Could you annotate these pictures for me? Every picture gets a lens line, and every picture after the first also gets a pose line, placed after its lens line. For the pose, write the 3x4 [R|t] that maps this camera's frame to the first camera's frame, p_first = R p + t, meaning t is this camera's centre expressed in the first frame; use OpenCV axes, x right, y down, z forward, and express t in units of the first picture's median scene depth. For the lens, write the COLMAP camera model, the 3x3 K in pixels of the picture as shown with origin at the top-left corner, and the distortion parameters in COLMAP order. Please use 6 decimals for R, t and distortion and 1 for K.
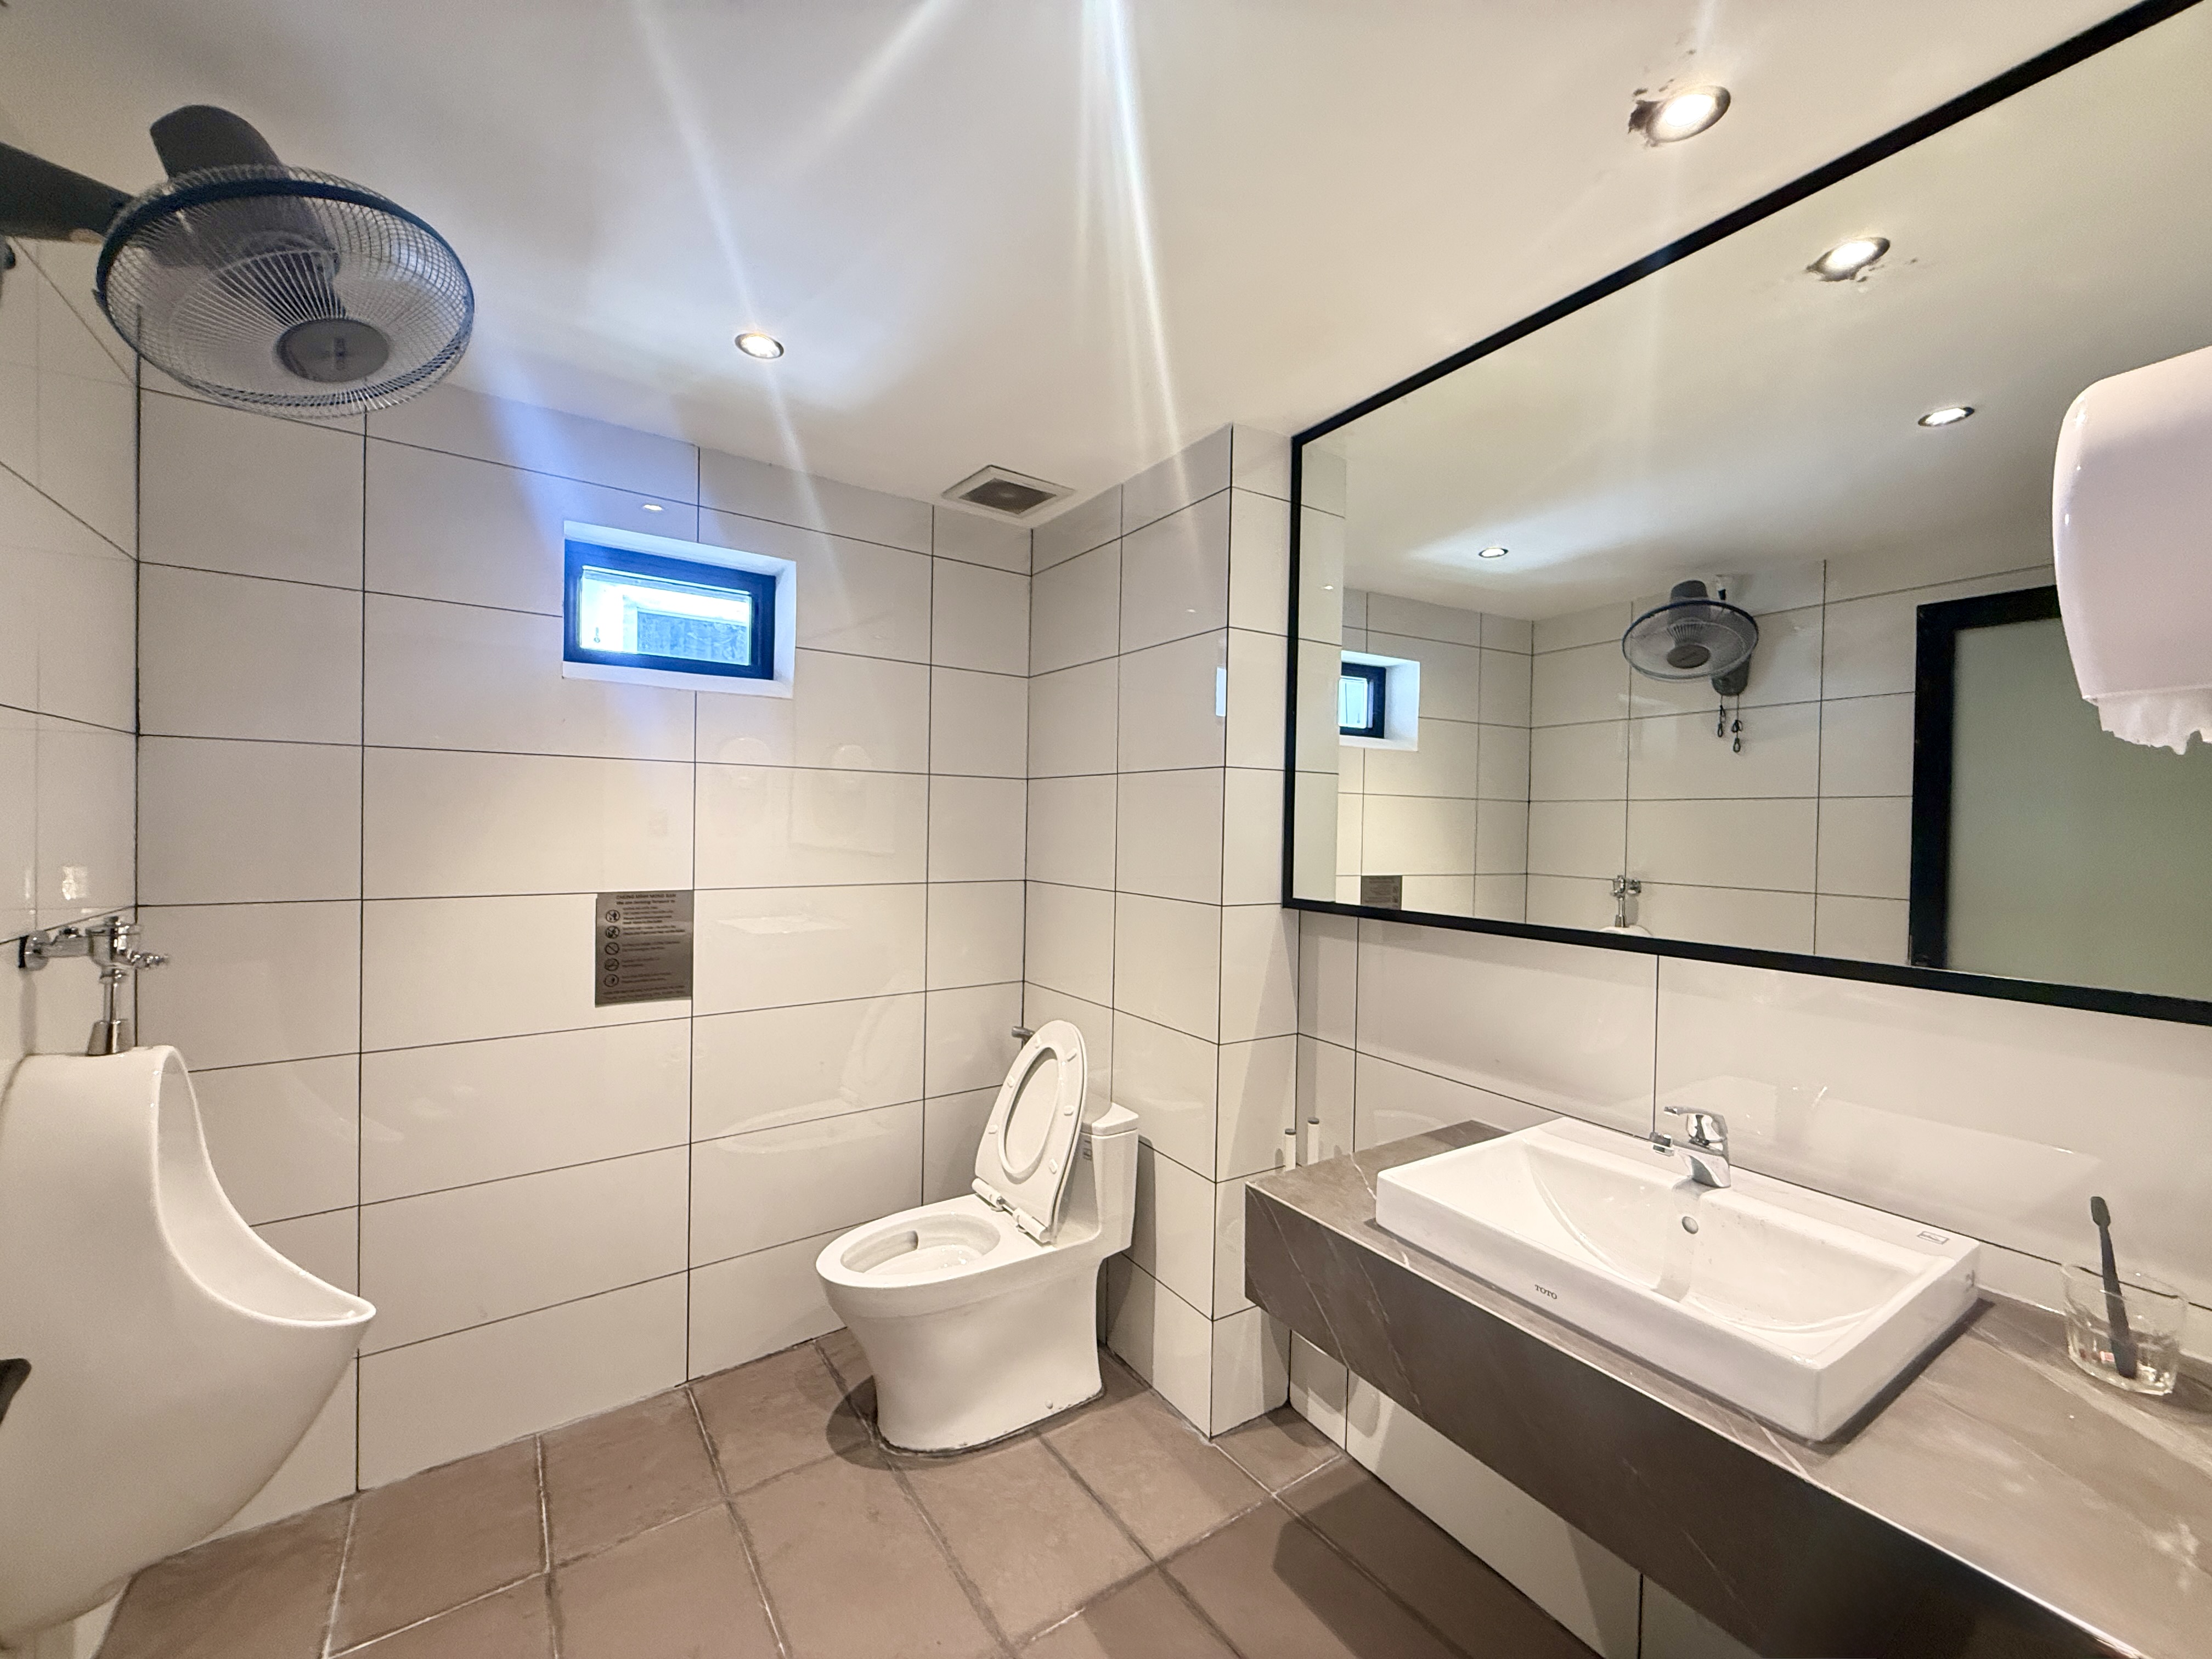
lens RADIAL K [[880.1, 0, 1106.0], [0, 880.1, 831.3], [0, 0, 1]] dist [-0.001266, 0.000556]
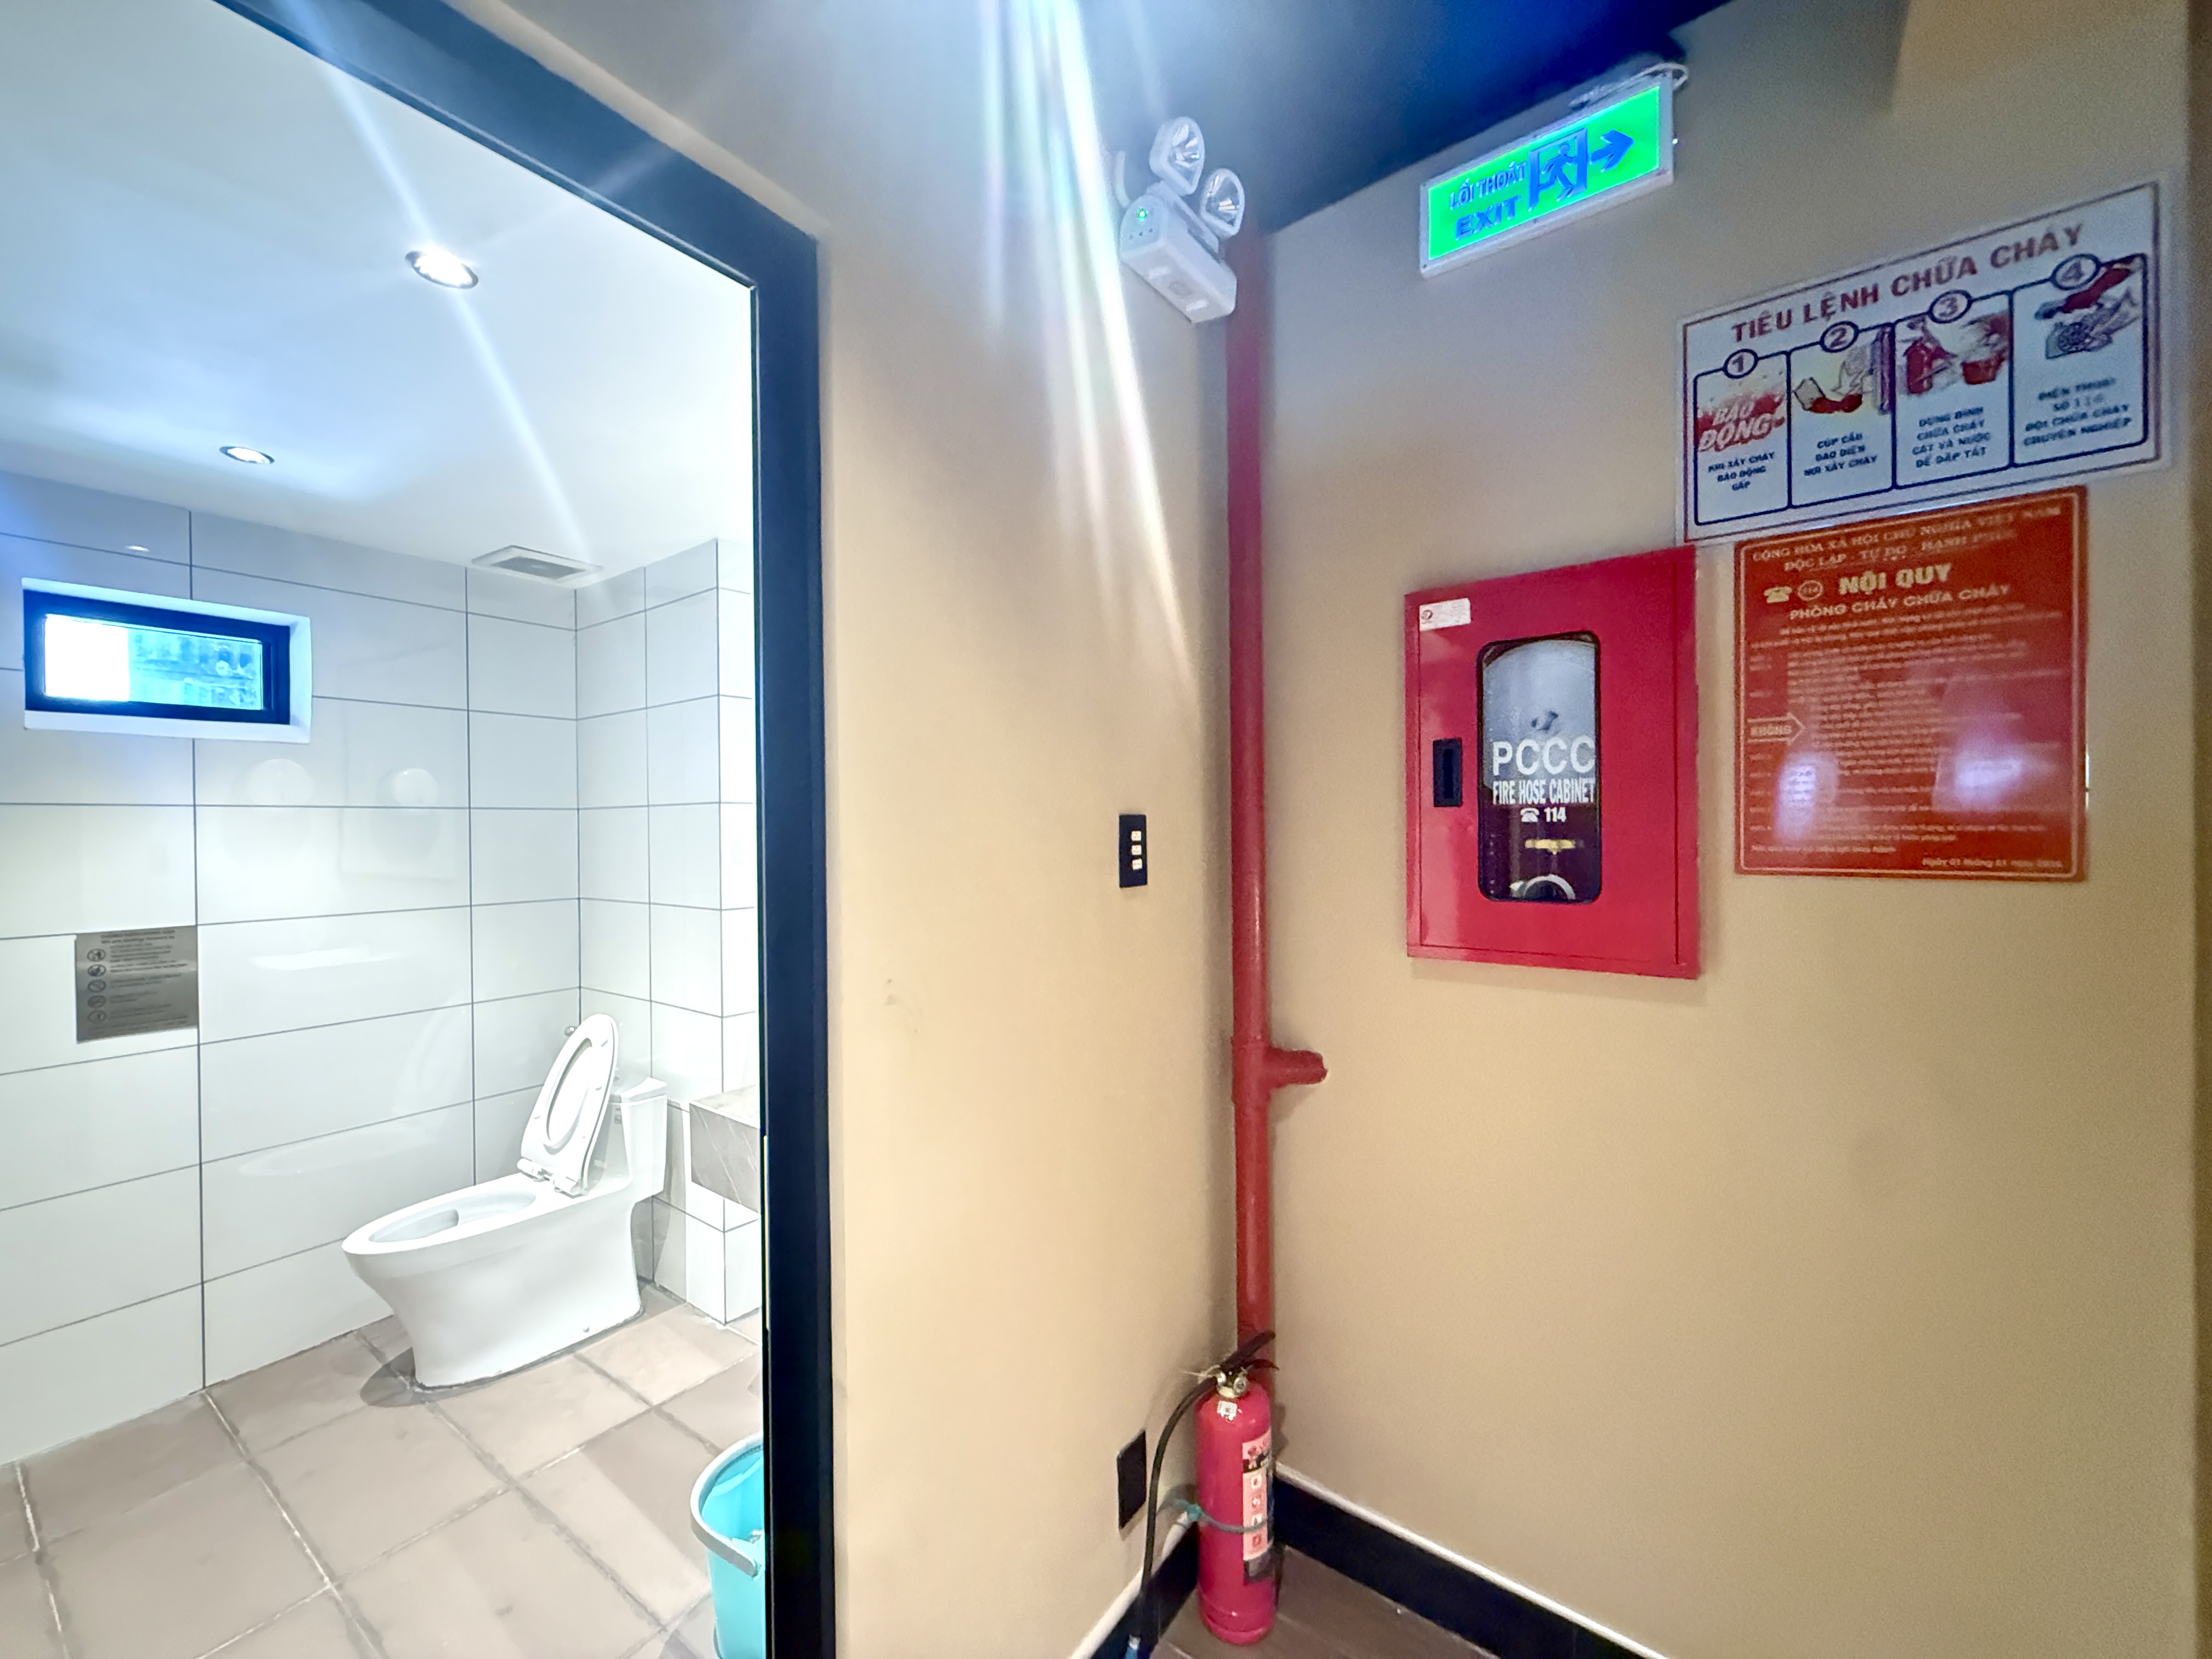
lens RADIAL K [[880.1, 0, 1103.0], [0, 880.1, 828.8], [0, 0, 1]] dist [-0.001266, 0.000556]
pose [[0.940890, -0.030579, 0.337328, 0.213747], [0.032461, 0.999473, 0.000060, -0.015327], [-0.337152, 0.010894, 0.941387, -0.383328]]
